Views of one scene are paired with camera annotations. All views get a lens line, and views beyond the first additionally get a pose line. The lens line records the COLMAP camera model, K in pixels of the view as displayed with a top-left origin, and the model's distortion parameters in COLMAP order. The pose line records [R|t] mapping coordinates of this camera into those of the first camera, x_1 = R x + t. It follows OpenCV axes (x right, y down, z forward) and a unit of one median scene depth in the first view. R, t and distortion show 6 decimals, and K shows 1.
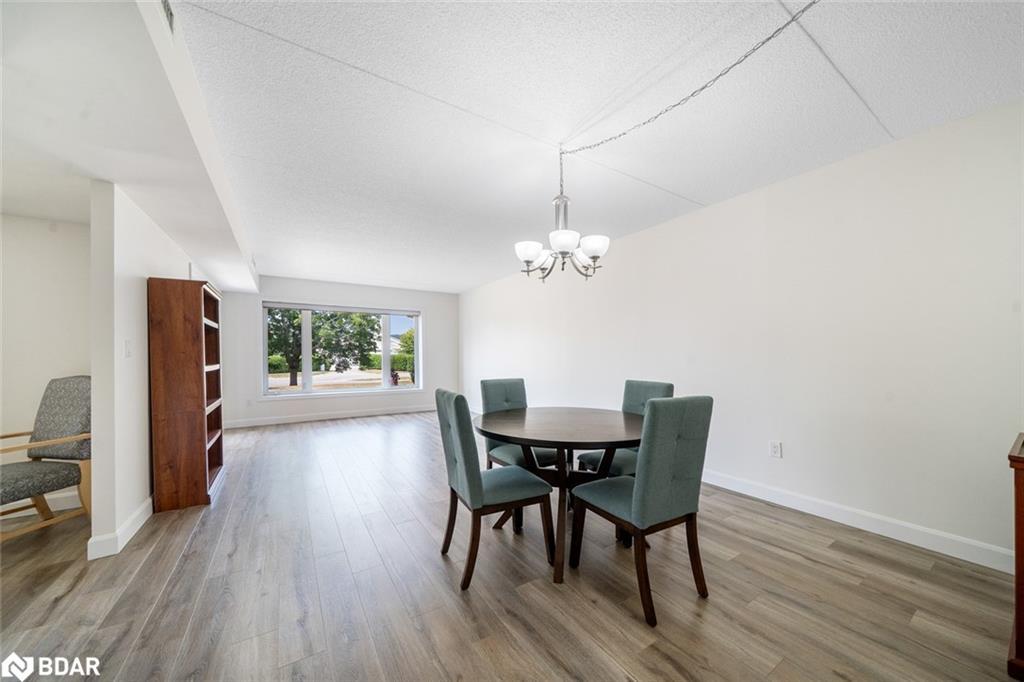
lens RADIAL K [[351.7, 0, 515.9], [0, 351.7, 353.5], [0, 0, 1]] dist [0.000594, 0.000041]
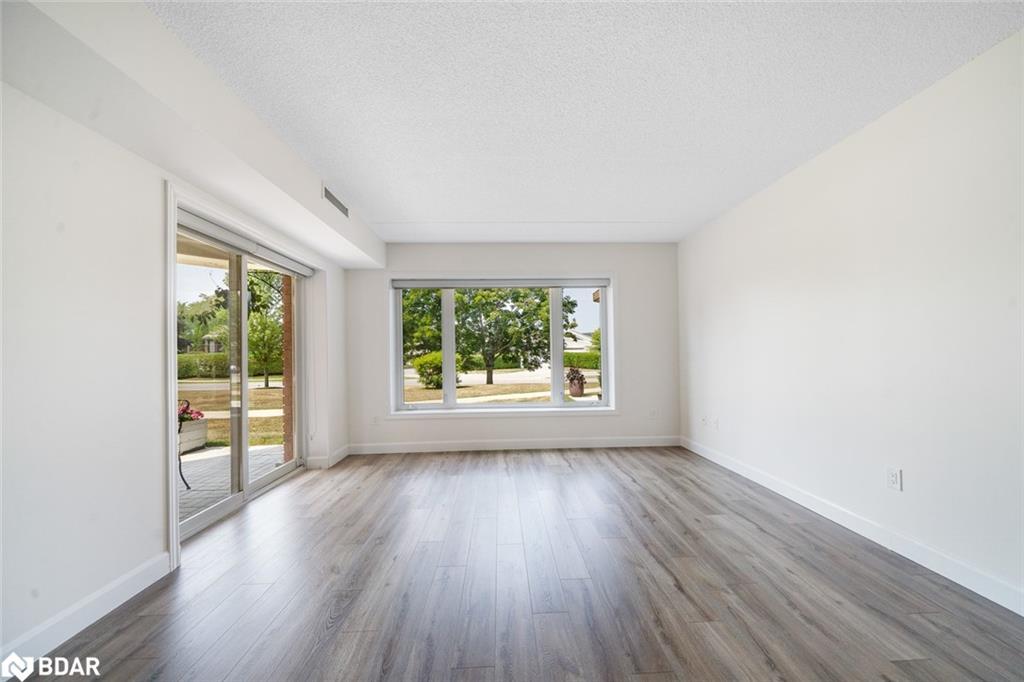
lens RADIAL K [[351.7, 0, 515.9], [0, 351.7, 353.5], [0, 0, 1]] dist [0.000594, 0.000041]
pose [[0.860975, -0.011488, -0.508517, -0.130375], [0.015285, 0.999878, 0.003290, 0.004223], [0.508417, -0.010605, 0.861045, 0.489480]]
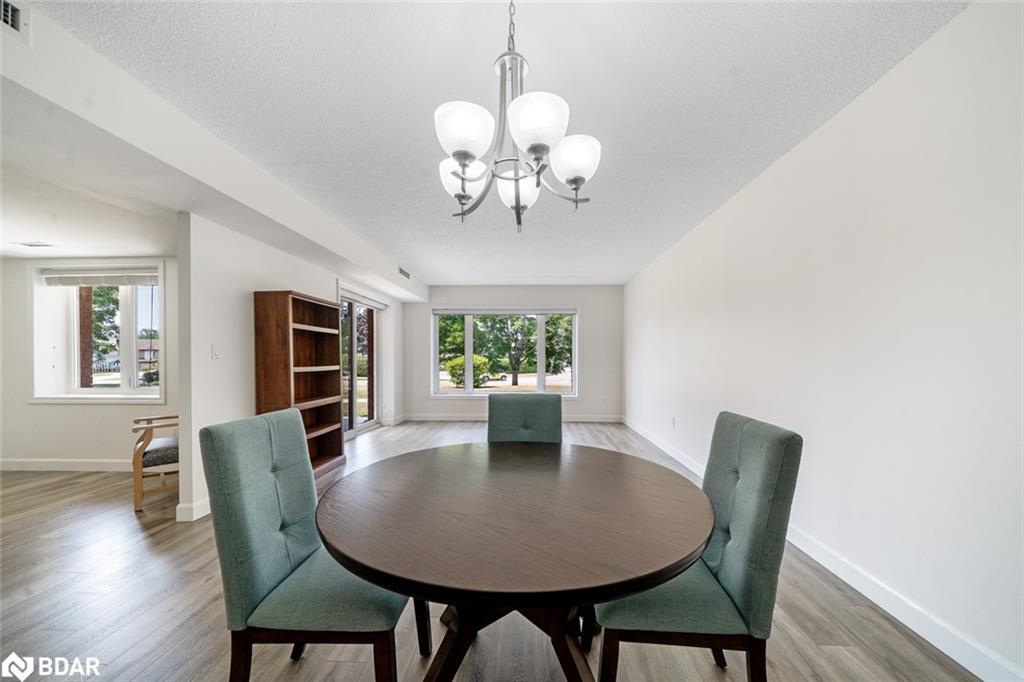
lens RADIAL K [[363.4, 0, 531.9], [0, 363.4, 361.1], [0, 0, 1]] dist [-0.015175, -0.000023]
pose [[0.833673, 0.006738, -0.552218, 0.170145], [-0.000080, 0.999927, 0.012079, 0.001420], [0.552259, -0.010026, 0.833612, 0.209898]]
